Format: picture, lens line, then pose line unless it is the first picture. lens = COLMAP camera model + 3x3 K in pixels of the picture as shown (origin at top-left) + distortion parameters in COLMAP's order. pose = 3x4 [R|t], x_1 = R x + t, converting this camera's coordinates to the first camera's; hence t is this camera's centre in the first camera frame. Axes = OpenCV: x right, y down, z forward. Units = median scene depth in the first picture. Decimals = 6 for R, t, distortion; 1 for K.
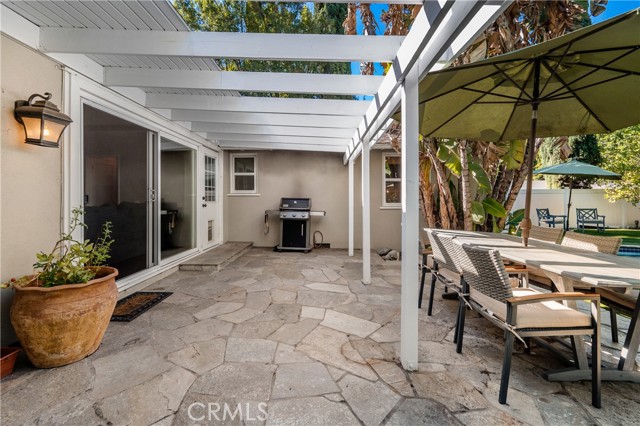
lens RADIAL K [[280.2, 0, 317.5], [0, 280.2, 207.3], [0, 0, 1]] dist [-0.001919, 0.000397]
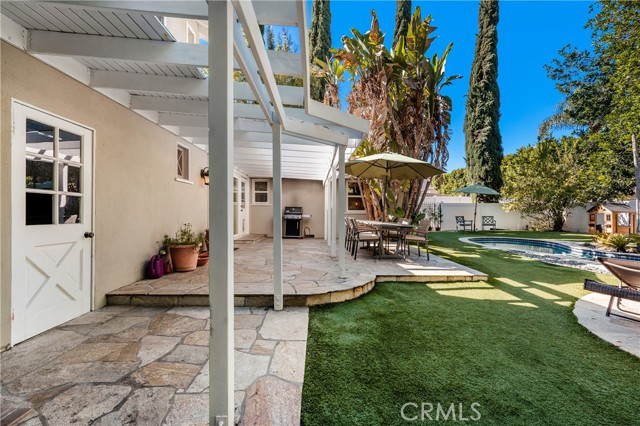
lens RADIAL K [[268.0, 0, 324.2], [0, 268.0, 214.0], [0, 0, 1]] dist [-0.000224, 0.000284]
pose [[0.998331, 0.004464, 0.057585, 0.012925], [-0.003234, 0.999765, -0.021445, 0.045271], [-0.057668, 0.021223, 0.998110, -0.633373]]
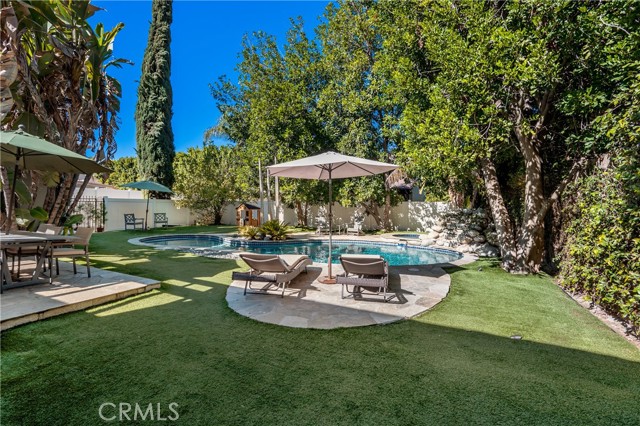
lens RADIAL K [[280.2, 0, 322.5], [0, 280.2, 203.9], [0, 0, 1]] dist [-0.001919, 0.000397]
pose [[0.423833, 0.015274, 0.905612, -0.013036], [0.015073, 0.999600, -0.023914, 0.006433], [-0.905615, 0.023786, 0.423433, -0.663236]]
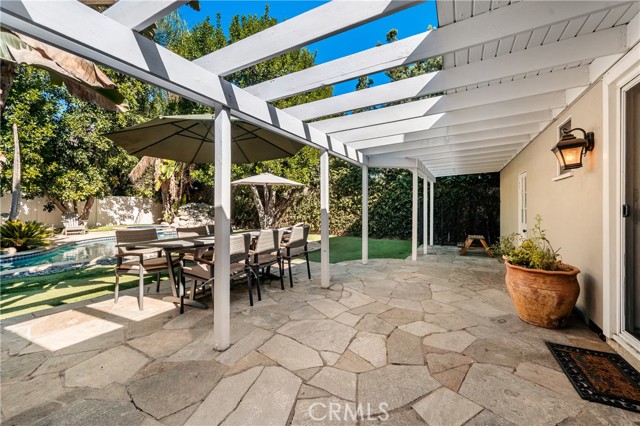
lens RADIAL K [[280.2, 0, 319.9], [0, 280.2, 207.1], [0, 0, 1]] dist [-0.001919, 0.000397]
pose [[-0.901158, -0.011364, 0.433341, -0.163295], [0.002294, 0.999517, 0.030982, -0.027525], [-0.433484, 0.028914, -0.900697, 0.880309]]
